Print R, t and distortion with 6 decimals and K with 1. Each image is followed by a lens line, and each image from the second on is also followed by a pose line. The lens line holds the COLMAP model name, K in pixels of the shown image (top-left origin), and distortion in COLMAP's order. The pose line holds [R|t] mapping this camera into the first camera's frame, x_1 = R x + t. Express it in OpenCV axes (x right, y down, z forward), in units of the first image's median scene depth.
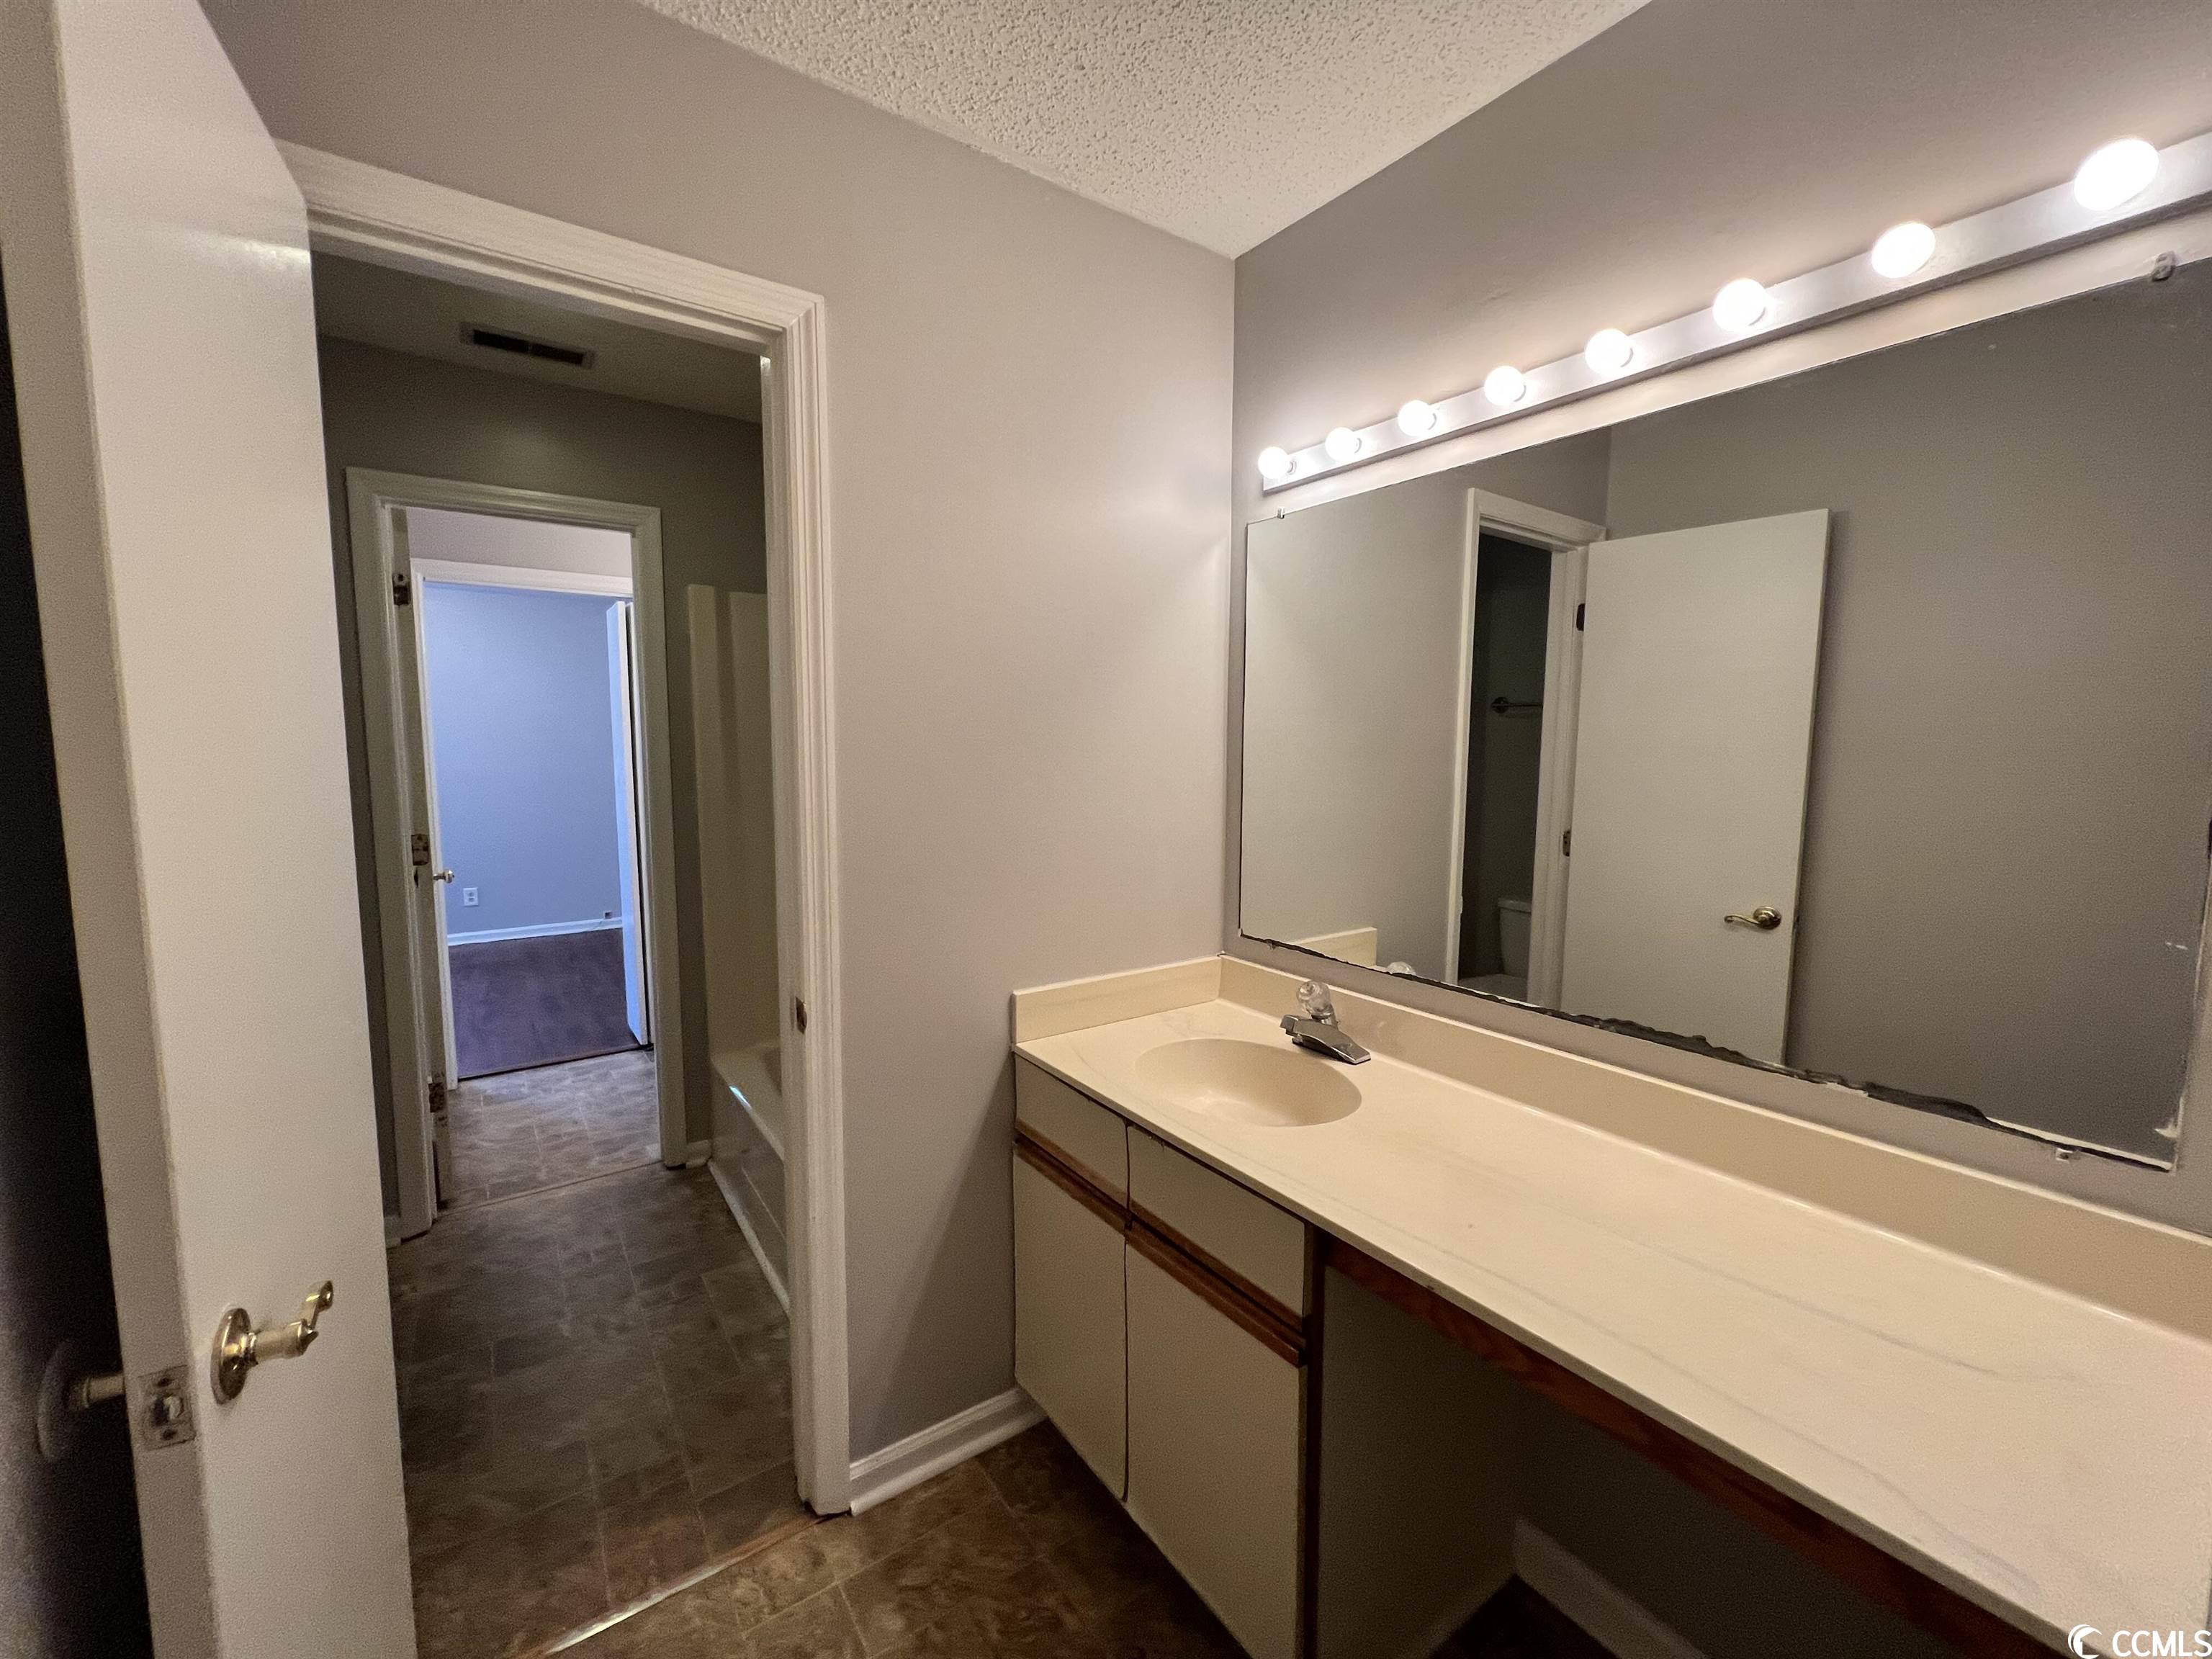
lens RADIAL K [[890.6, 0, 1117.2], [0, 890.6, 819.5], [0, 0, 1]] dist [0.003312, 0.000004]
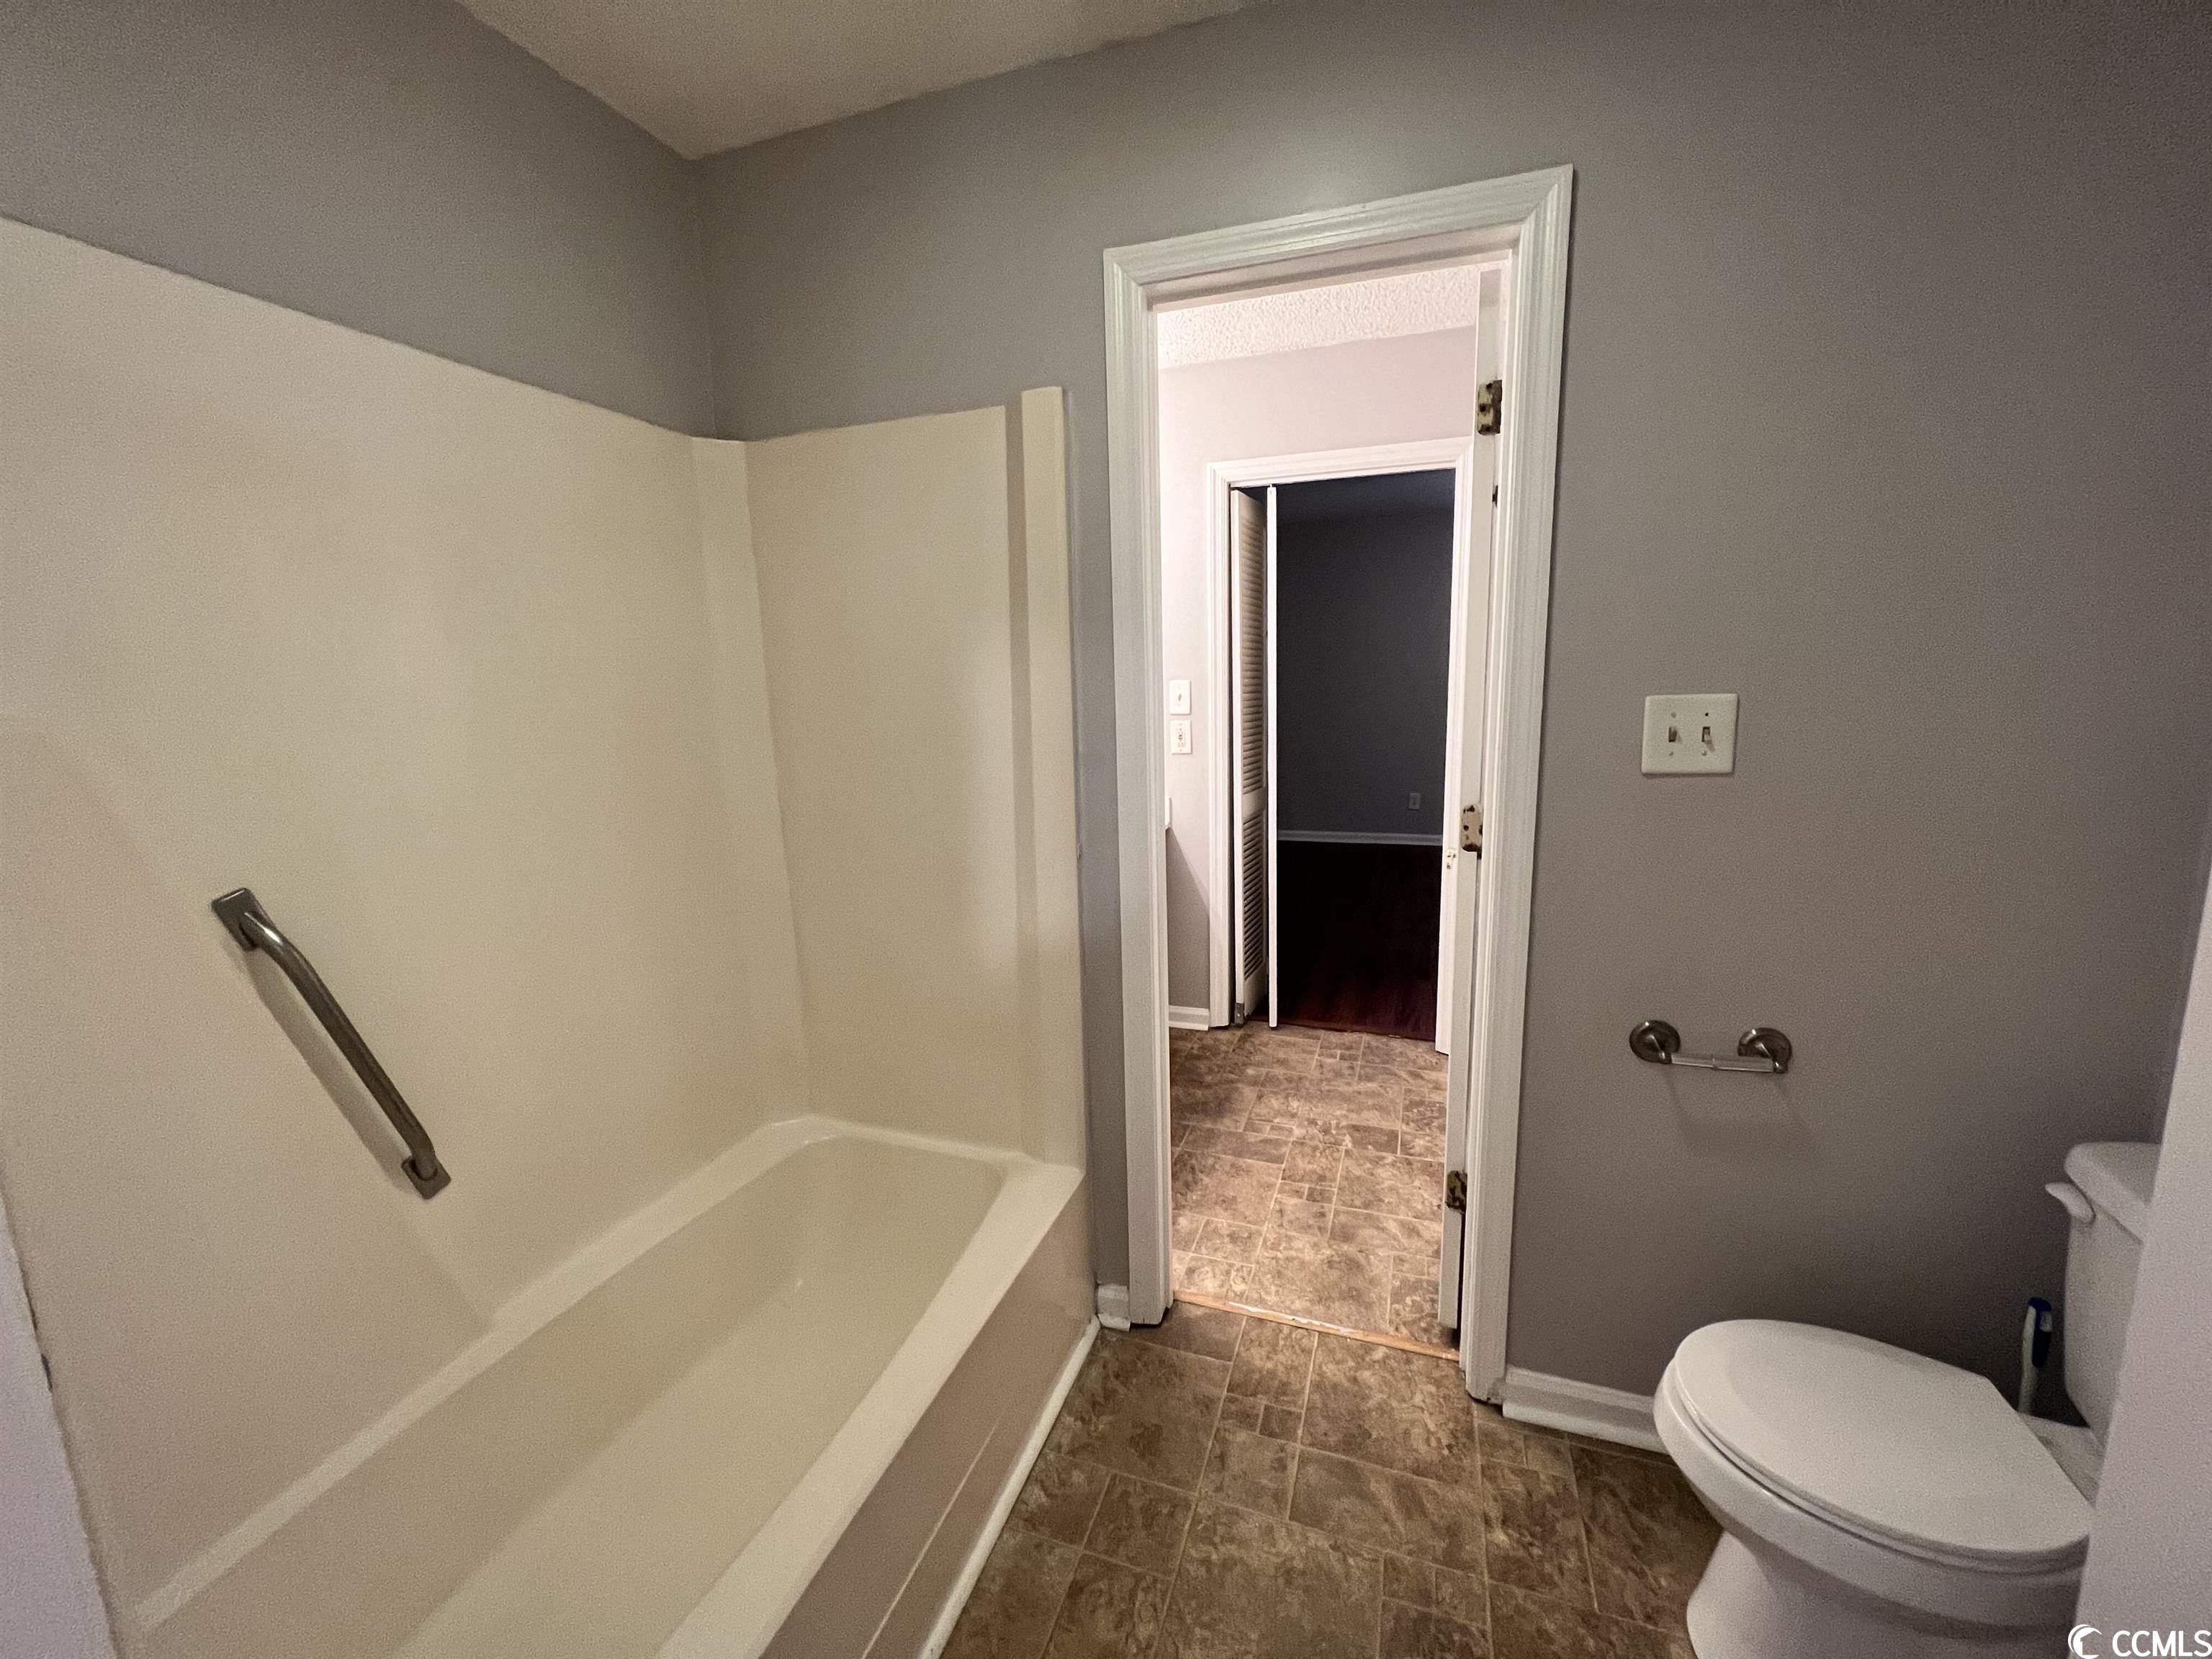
lens RADIAL K [[890.6, 0, 1100.2], [0, 890.6, 834.0], [0, 0, 1]] dist [0.003312, 0.000004]
pose [[-0.566644, -0.154196, 0.809406, -1.229513], [0.066118, 0.970656, 0.231203, -0.130935], [-0.821306, 0.184526, -0.539821, 1.693968]]
